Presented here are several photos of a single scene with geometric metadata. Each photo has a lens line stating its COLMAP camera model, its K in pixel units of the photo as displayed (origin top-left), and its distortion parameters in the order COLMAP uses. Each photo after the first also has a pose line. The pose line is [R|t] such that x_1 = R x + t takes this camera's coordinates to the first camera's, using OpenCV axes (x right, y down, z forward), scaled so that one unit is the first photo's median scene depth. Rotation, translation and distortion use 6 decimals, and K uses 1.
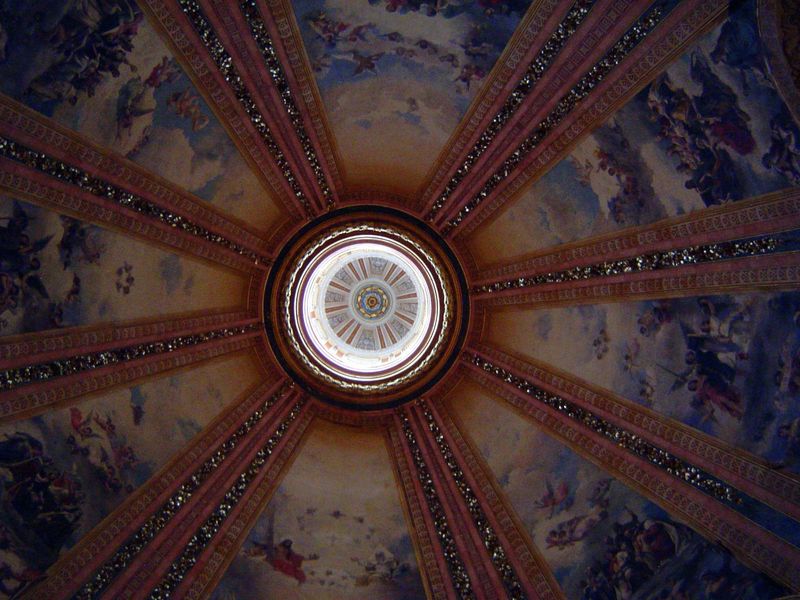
lens RADIAL K [[925.1, 0, 399.1], [0, 925.1, 299.4], [0, 0, 1]] dist [-0.126034, 0.000000]
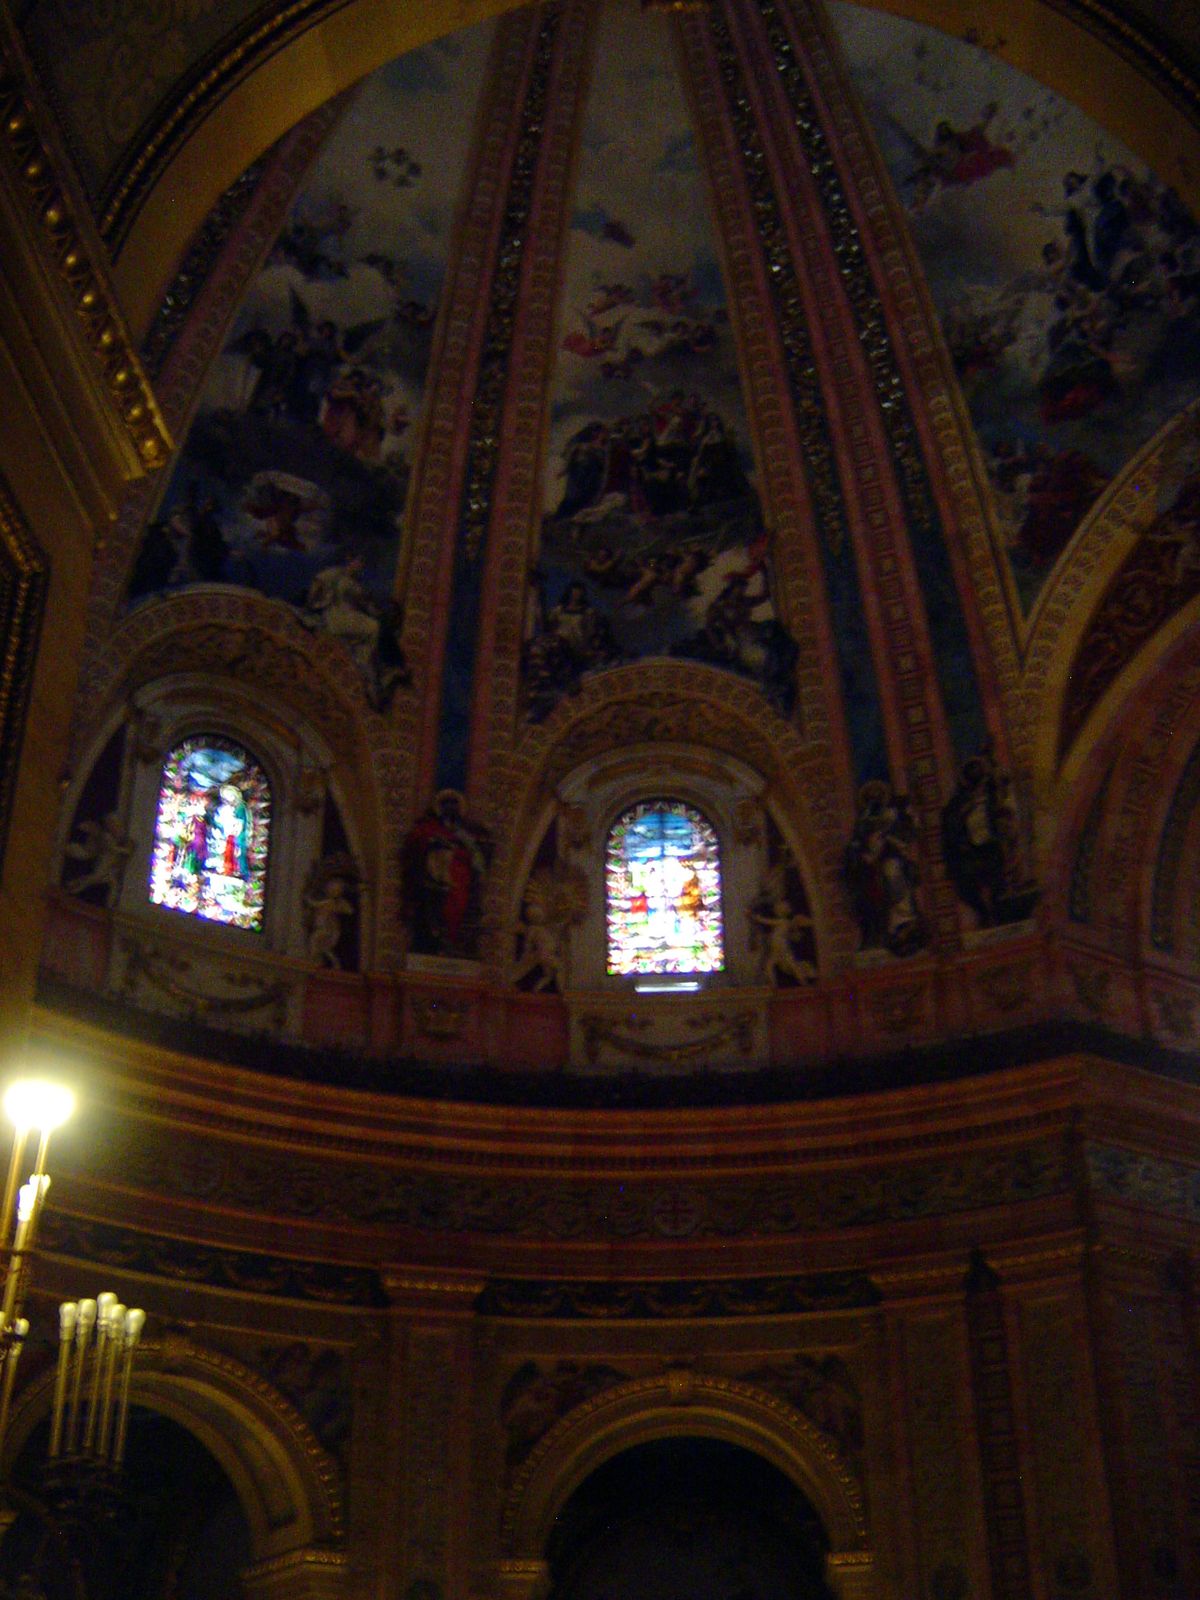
lens RADIAL K [[2043.2, 0, 601.9], [0, 2043.2, 800.1], [0, 0, 1]] dist [-0.114585, 0.000000]
pose [[0.442296, -0.452026, -0.774627, 0.585729], [0.896854, 0.228010, 0.379032, -0.310686], [0.005290, -0.862371, 0.506249, 0.025168]]
